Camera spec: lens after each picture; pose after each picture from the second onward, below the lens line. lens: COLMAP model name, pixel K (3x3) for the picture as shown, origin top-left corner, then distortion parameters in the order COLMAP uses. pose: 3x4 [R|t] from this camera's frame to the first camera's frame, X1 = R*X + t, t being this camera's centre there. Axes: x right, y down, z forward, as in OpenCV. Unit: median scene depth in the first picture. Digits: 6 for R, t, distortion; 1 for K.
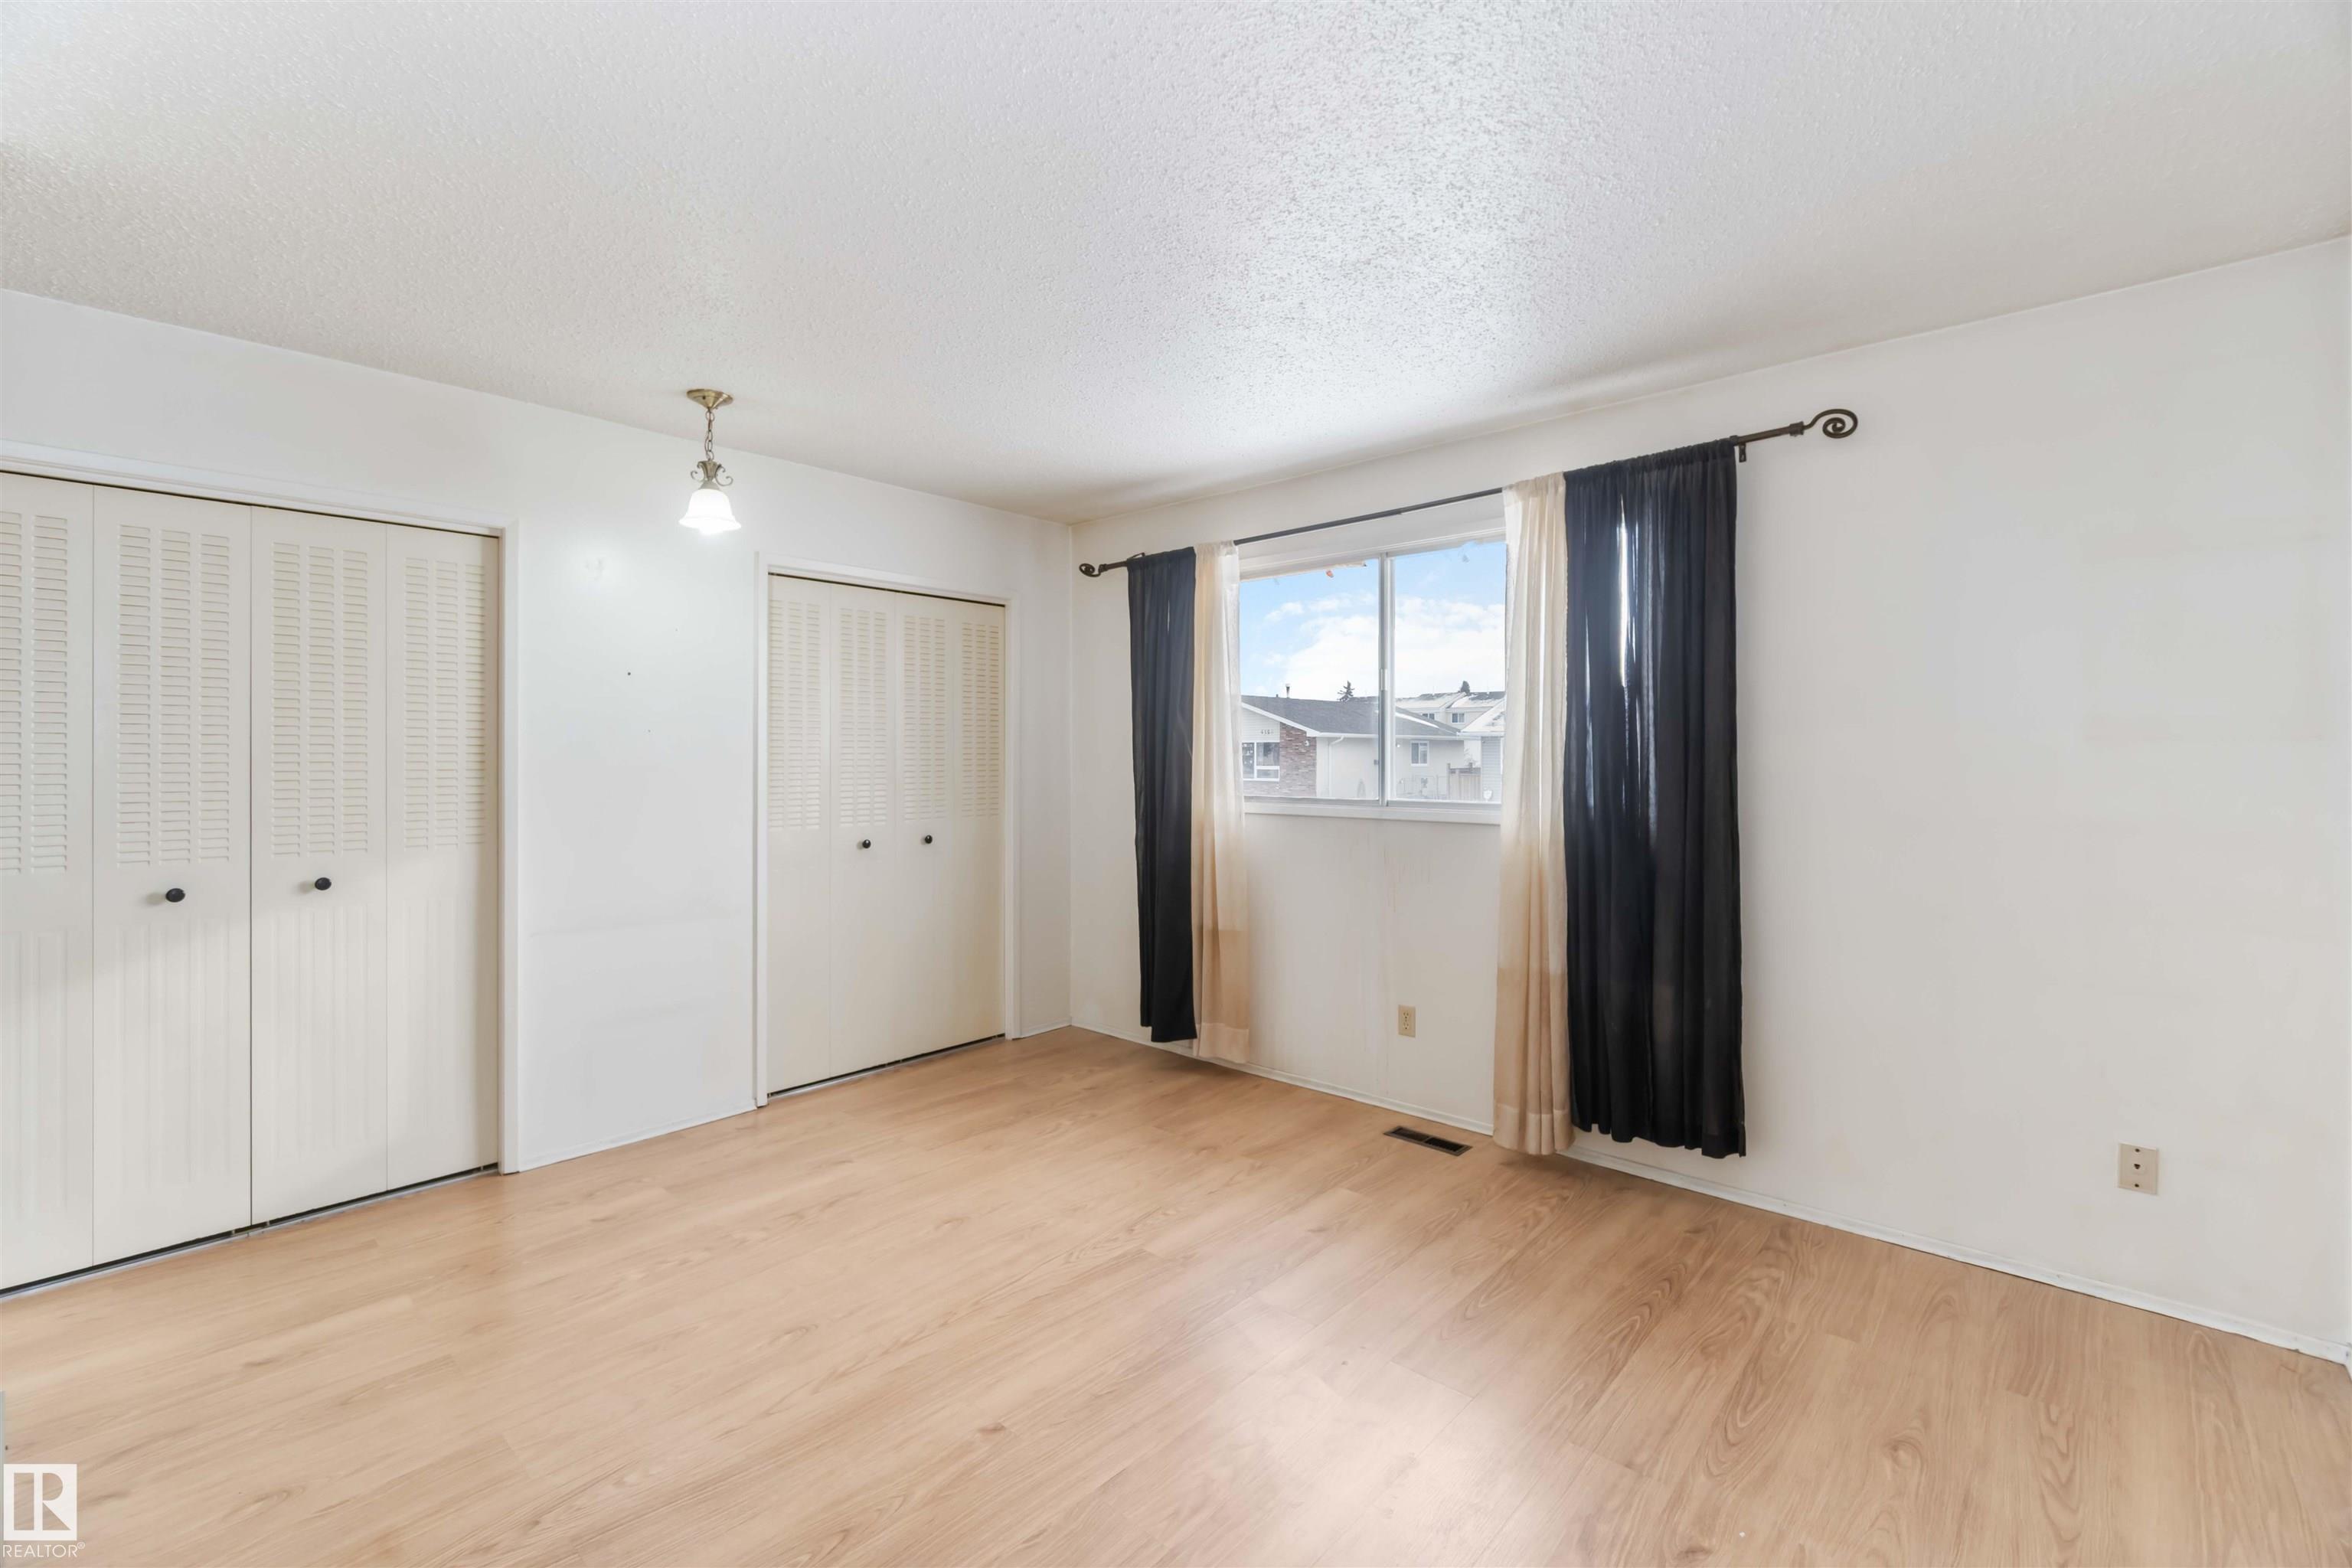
lens RADIAL K [[1008.9, 0, 1175.7], [0, 1008.9, 802.9], [0, 0, 1]] dist [-0.007300, 0.000248]
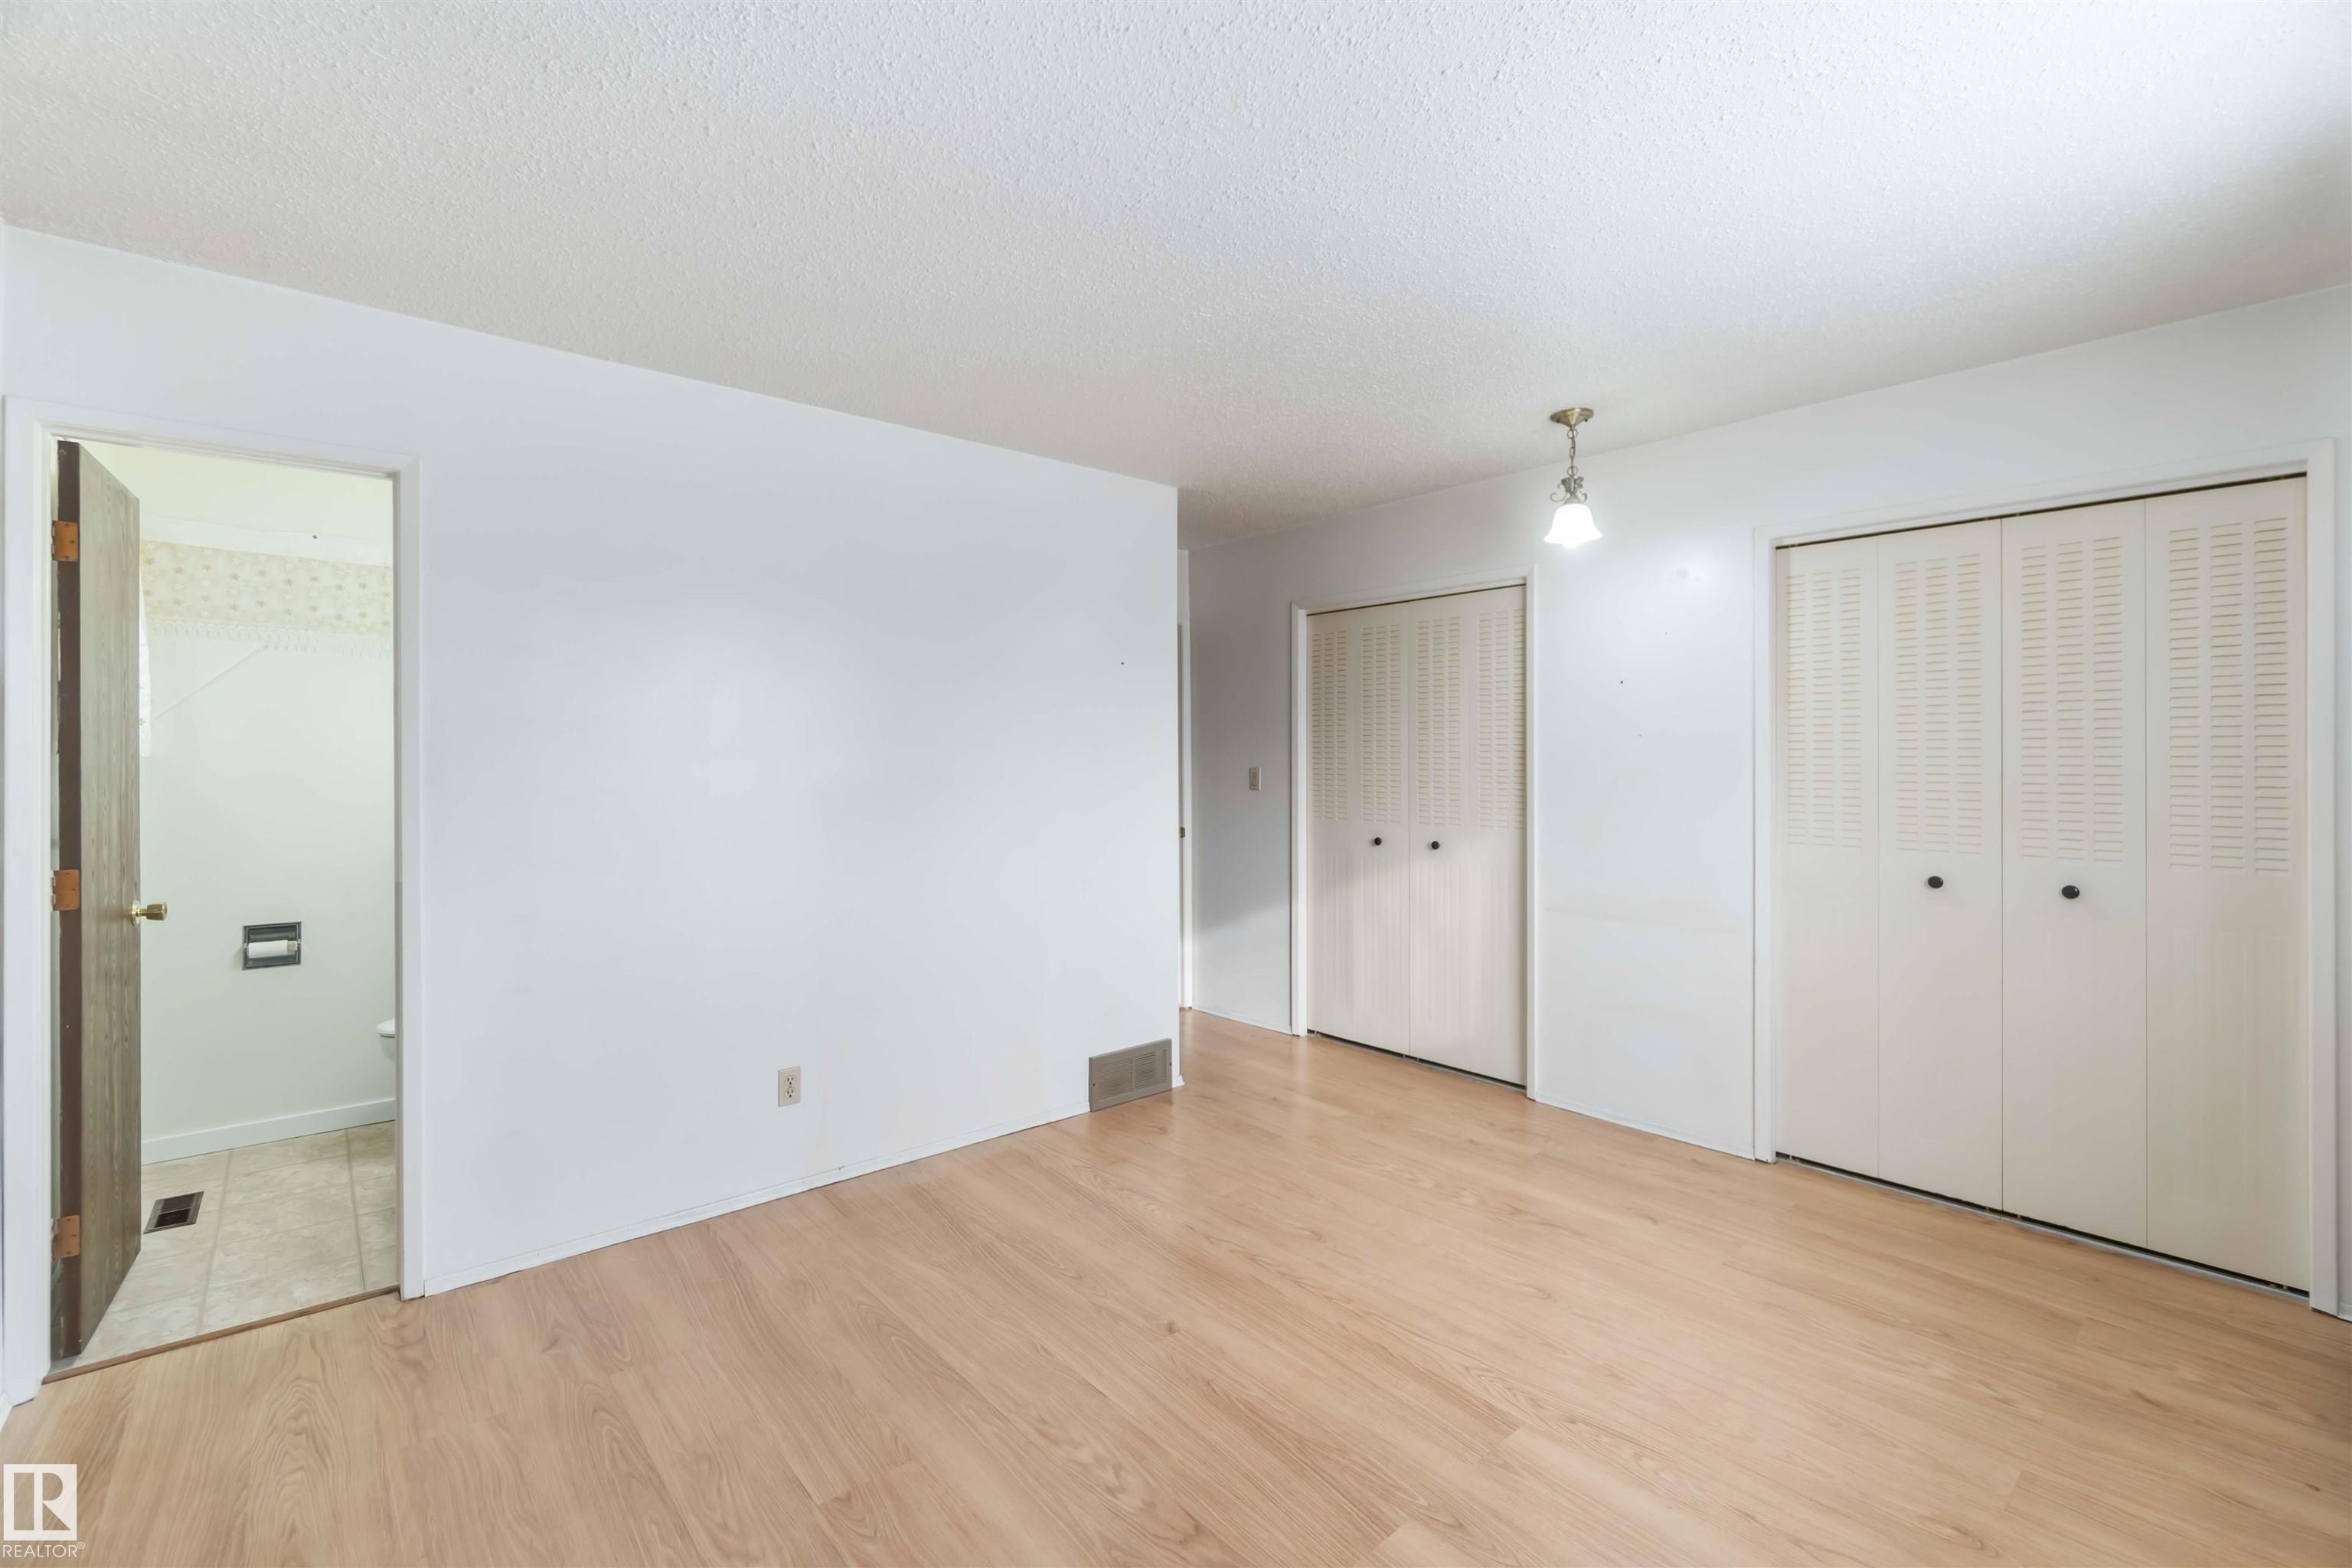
lens RADIAL K [[1043.8, 0, 1174.1], [0, 1043.8, 762.0], [0, 0, 1]] dist [-0.002481, -0.000176]
pose [[-0.127557, 0.005280, -0.991817, 0.665944], [-0.045089, 0.998921, 0.011116, -0.036259], [0.990806, 0.046139, -0.127182, 0.728952]]
